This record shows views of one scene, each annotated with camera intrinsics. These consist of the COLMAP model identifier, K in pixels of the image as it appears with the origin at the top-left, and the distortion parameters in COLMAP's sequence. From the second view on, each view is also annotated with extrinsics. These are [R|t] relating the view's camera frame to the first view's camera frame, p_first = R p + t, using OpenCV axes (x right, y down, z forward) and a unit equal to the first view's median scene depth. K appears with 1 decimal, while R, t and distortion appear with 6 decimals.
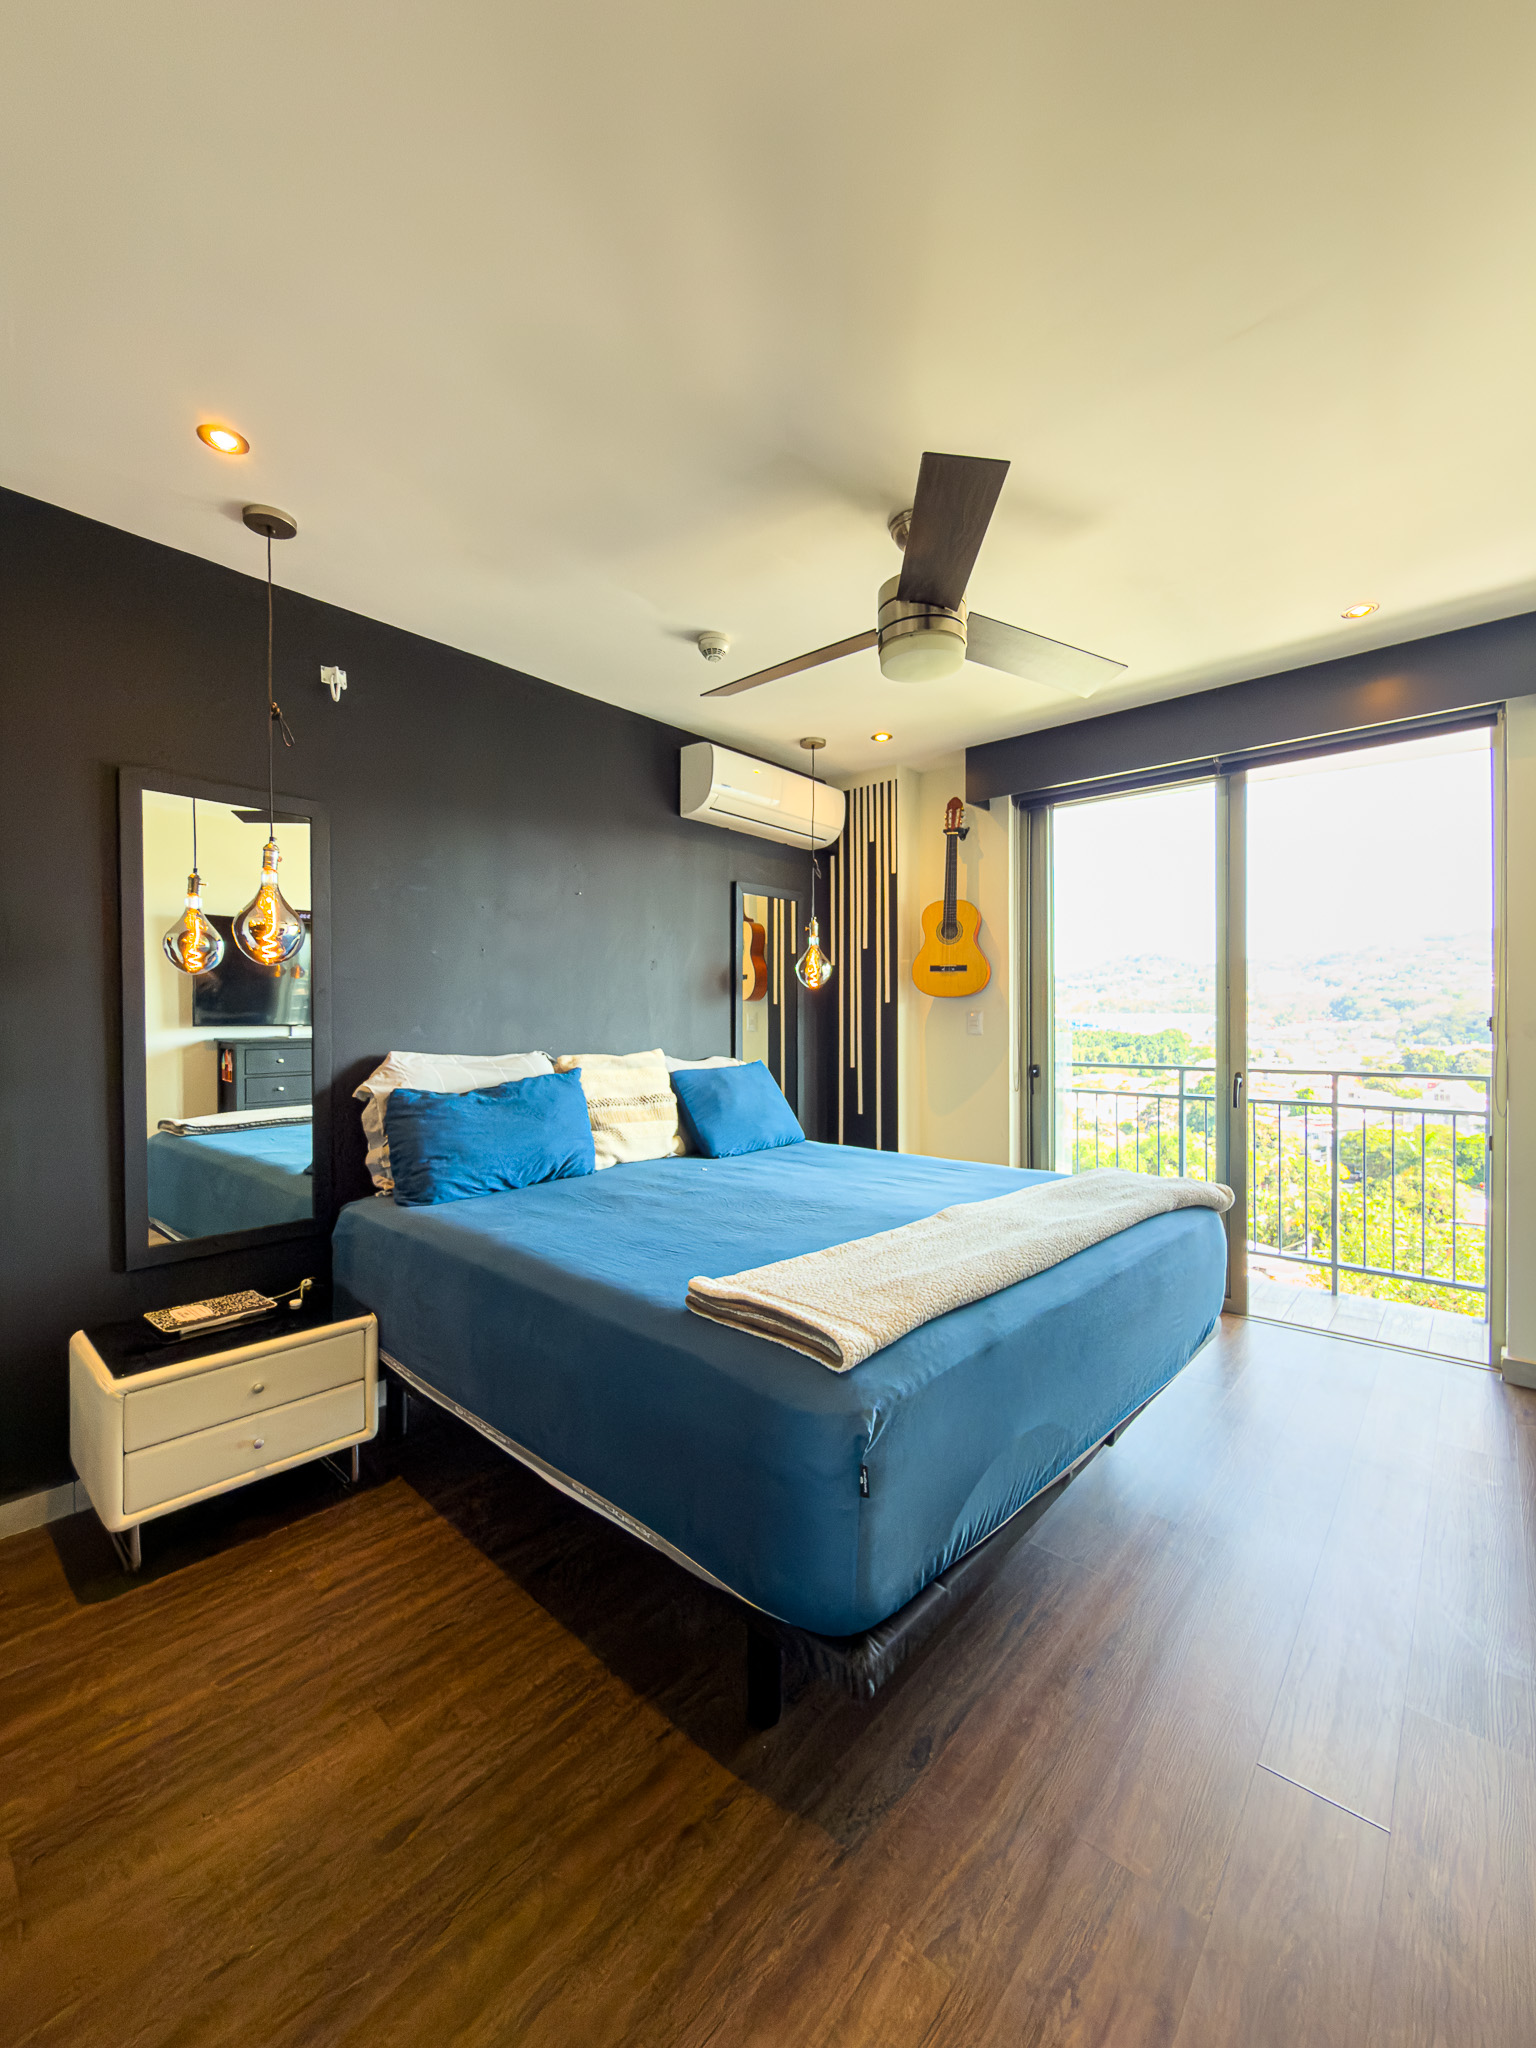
lens RADIAL K [[824.7, 0, 772.1], [0, 824.7, 1031.9], [0, 0, 1]] dist [0.000265, -0.000461]
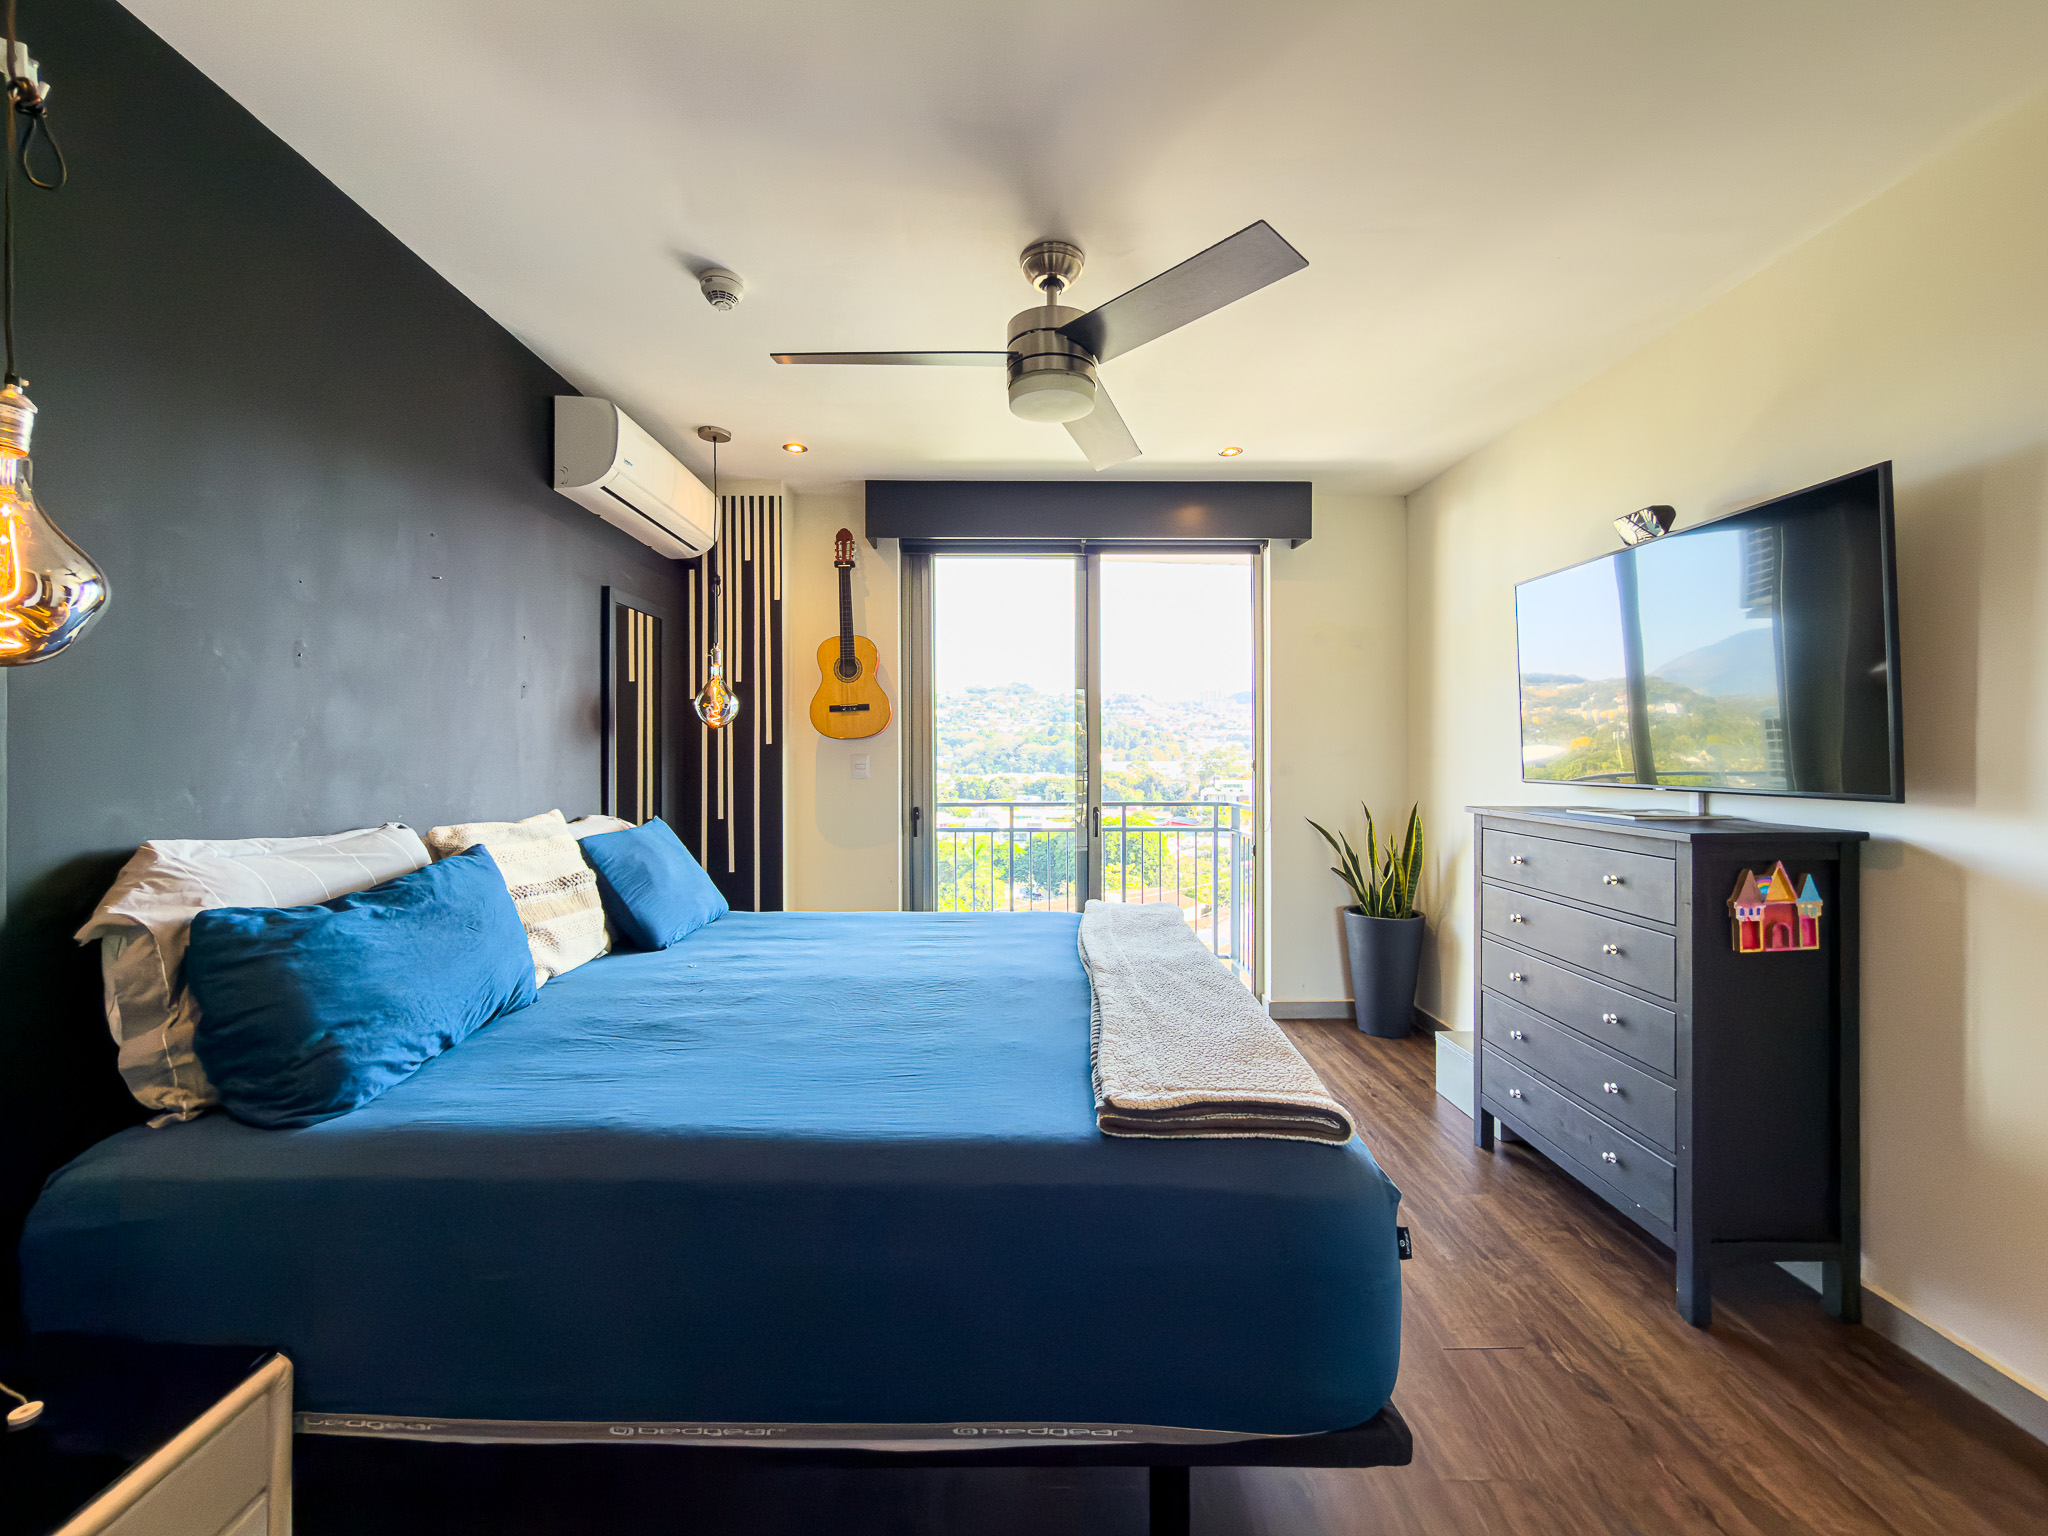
lens RADIAL K [[824.7, 0, 1015.0], [0, 824.7, 759.9], [0, 0, 1]] dist [0.000265, -0.000461]
pose [[0.743265, -0.004404, 0.668982, -0.320704], [0.009732, 0.999944, -0.004229, -0.015400], [-0.668926, 0.009654, 0.743266, 0.199701]]
